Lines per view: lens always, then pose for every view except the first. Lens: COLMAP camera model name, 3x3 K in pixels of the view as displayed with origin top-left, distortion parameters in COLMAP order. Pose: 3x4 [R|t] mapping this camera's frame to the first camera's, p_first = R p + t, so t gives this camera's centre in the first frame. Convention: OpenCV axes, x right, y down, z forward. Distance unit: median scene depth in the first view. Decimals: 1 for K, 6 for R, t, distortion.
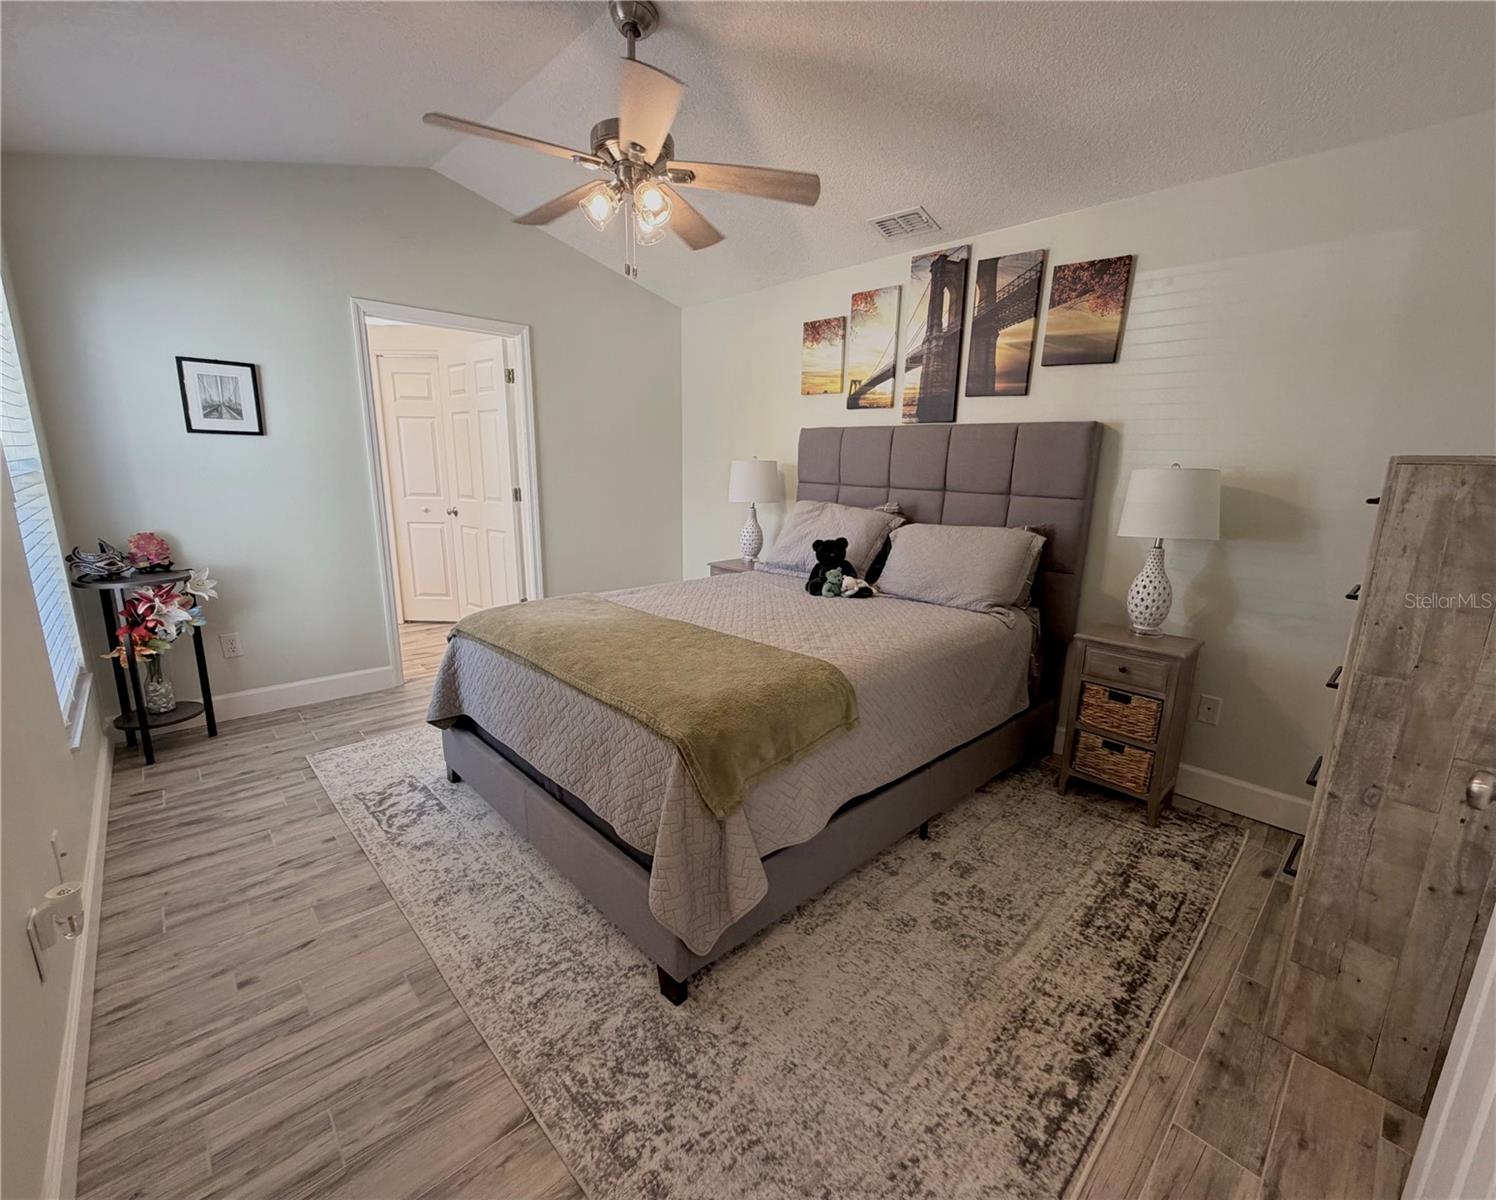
lens RADIAL K [[637.4, 0, 741.2], [0, 637.4, 603.3], [0, 0, 1]] dist [-0.001181, -0.000088]
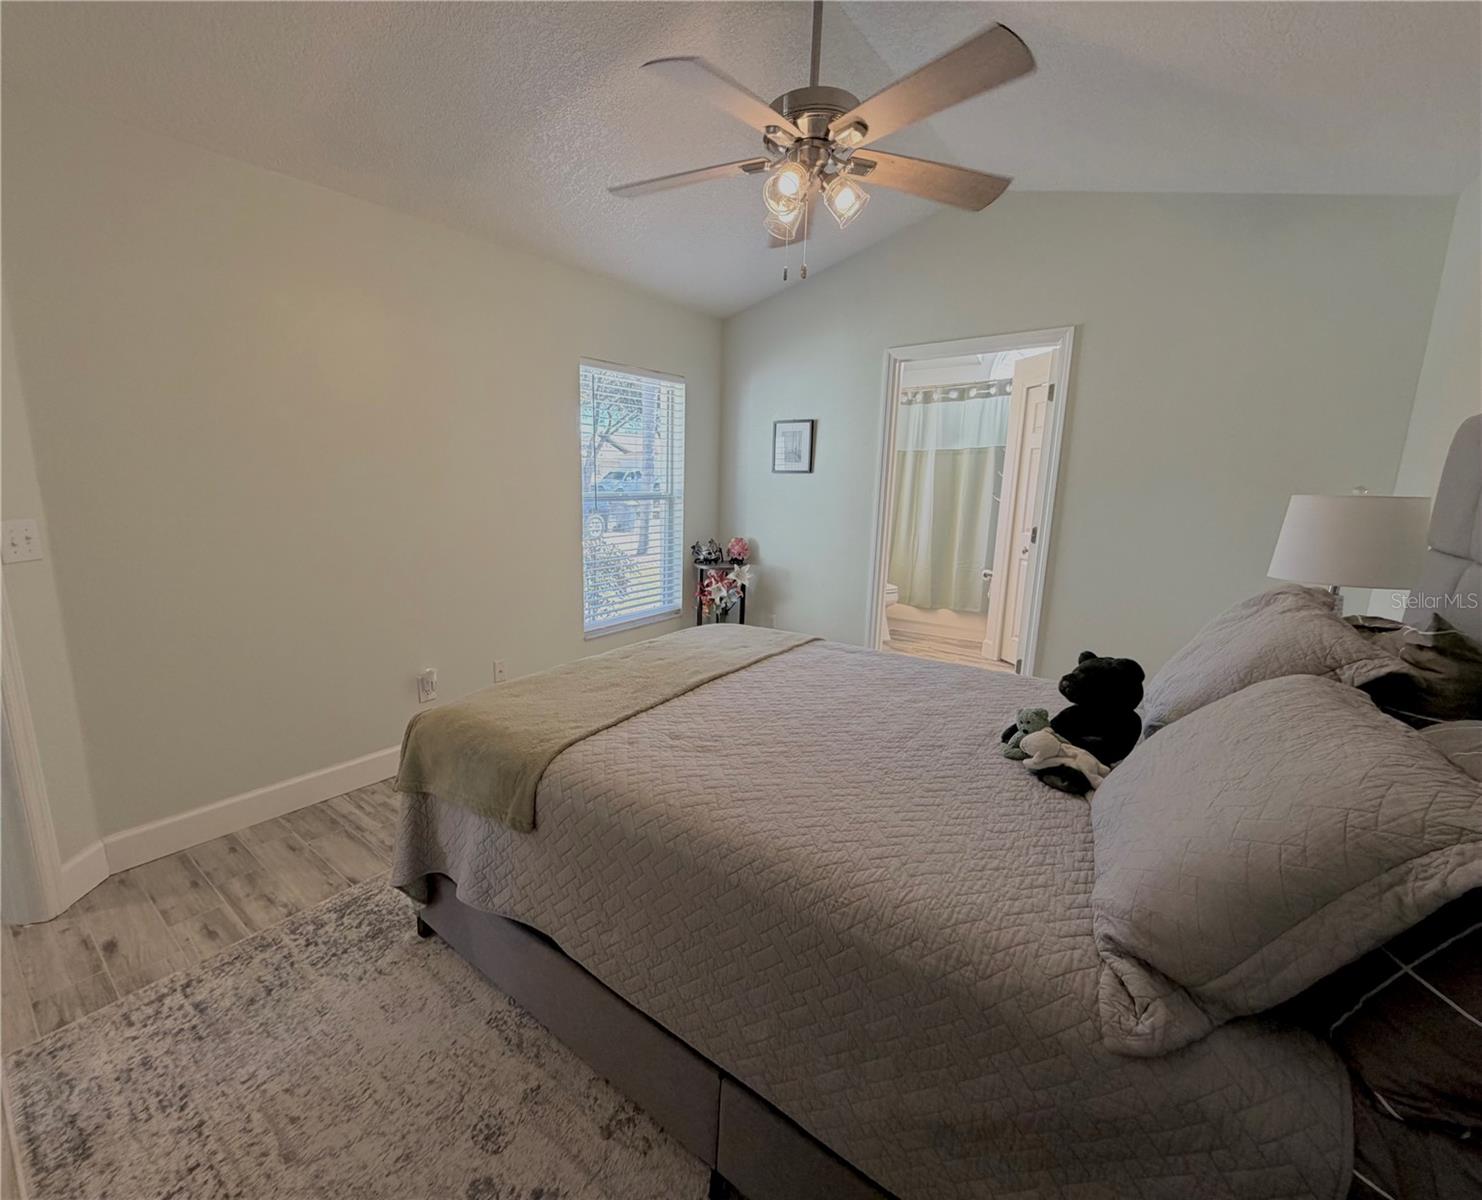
lens RADIAL K [[664.2, 0, 741.0], [0, 664.2, 600.0], [0, 0, 1]] dist [0.000450, 0.000638]
pose [[0.148934, 0.159912, -0.975831, 1.238481], [-0.219948, 0.967473, 0.124974, -0.306416], [0.964075, 0.196019, 0.179262, 1.363787]]
